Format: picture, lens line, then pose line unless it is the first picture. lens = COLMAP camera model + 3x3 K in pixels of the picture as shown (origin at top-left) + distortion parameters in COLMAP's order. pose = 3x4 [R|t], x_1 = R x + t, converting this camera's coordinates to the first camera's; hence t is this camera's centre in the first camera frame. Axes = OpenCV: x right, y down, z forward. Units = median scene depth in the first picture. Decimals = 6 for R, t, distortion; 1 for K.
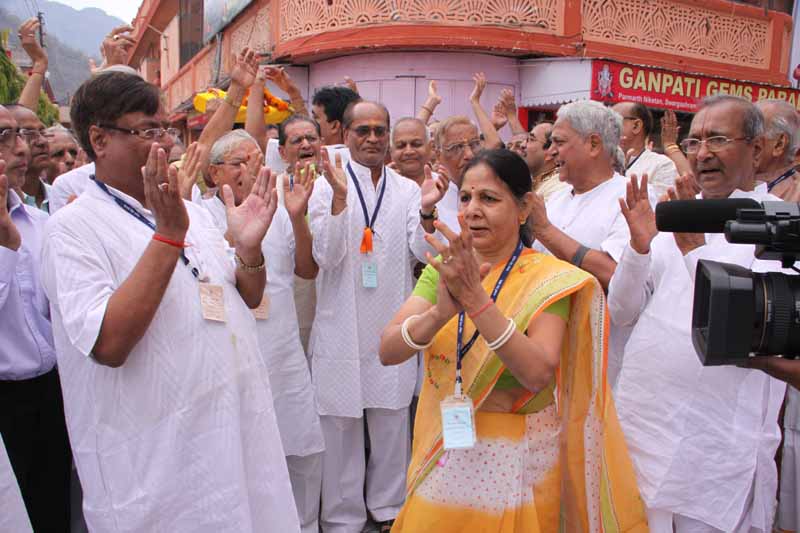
lens RADIAL K [[651.7, 0, 400.0], [0, 651.7, 266.5], [0, 0, 1]] dist [-0.172645, 0.134011]
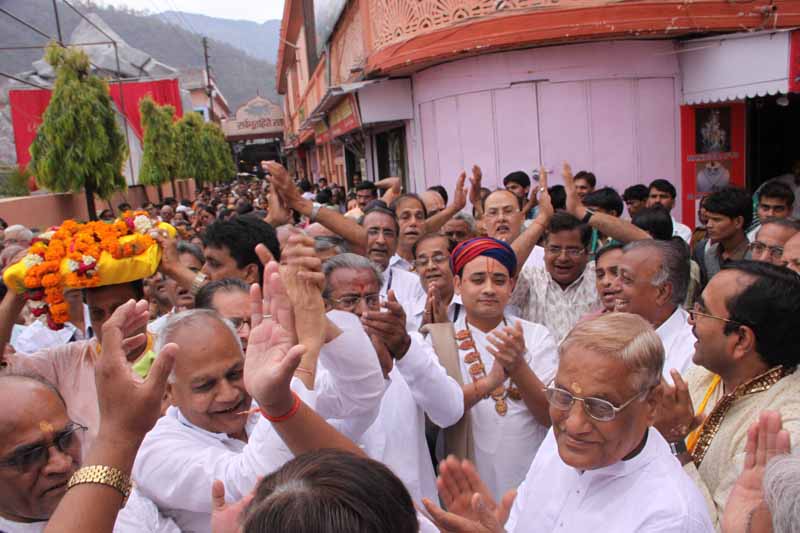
lens RADIAL K [[651.7, 0, 400.0], [0, 651.7, 266.5], [0, 0, 1]] dist [-0.172645, 0.134011]
pose [[0.963005, -0.046596, -0.265426, 0.059567], [0.052612, 0.998493, 0.015598, -0.096815], [0.264299, -0.028986, 0.964005, 0.223663]]
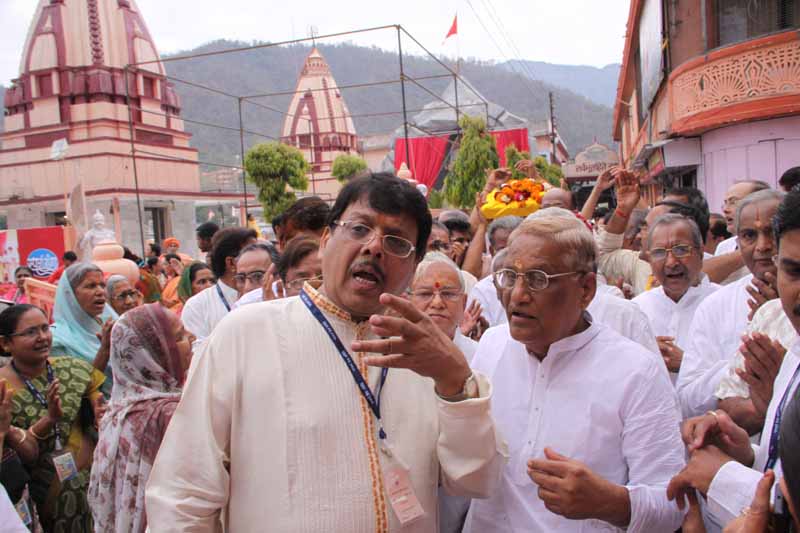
lens RADIAL K [[651.7, 0, 400.0], [0, 651.7, 266.5], [0, 0, 1]] dist [-0.172645, 0.134011]
pose [[0.722225, -0.008602, -0.691605, 0.311574], [-0.039534, 0.997775, -0.053694, 0.025577], [0.690528, 0.066121, 0.720277, -0.282196]]
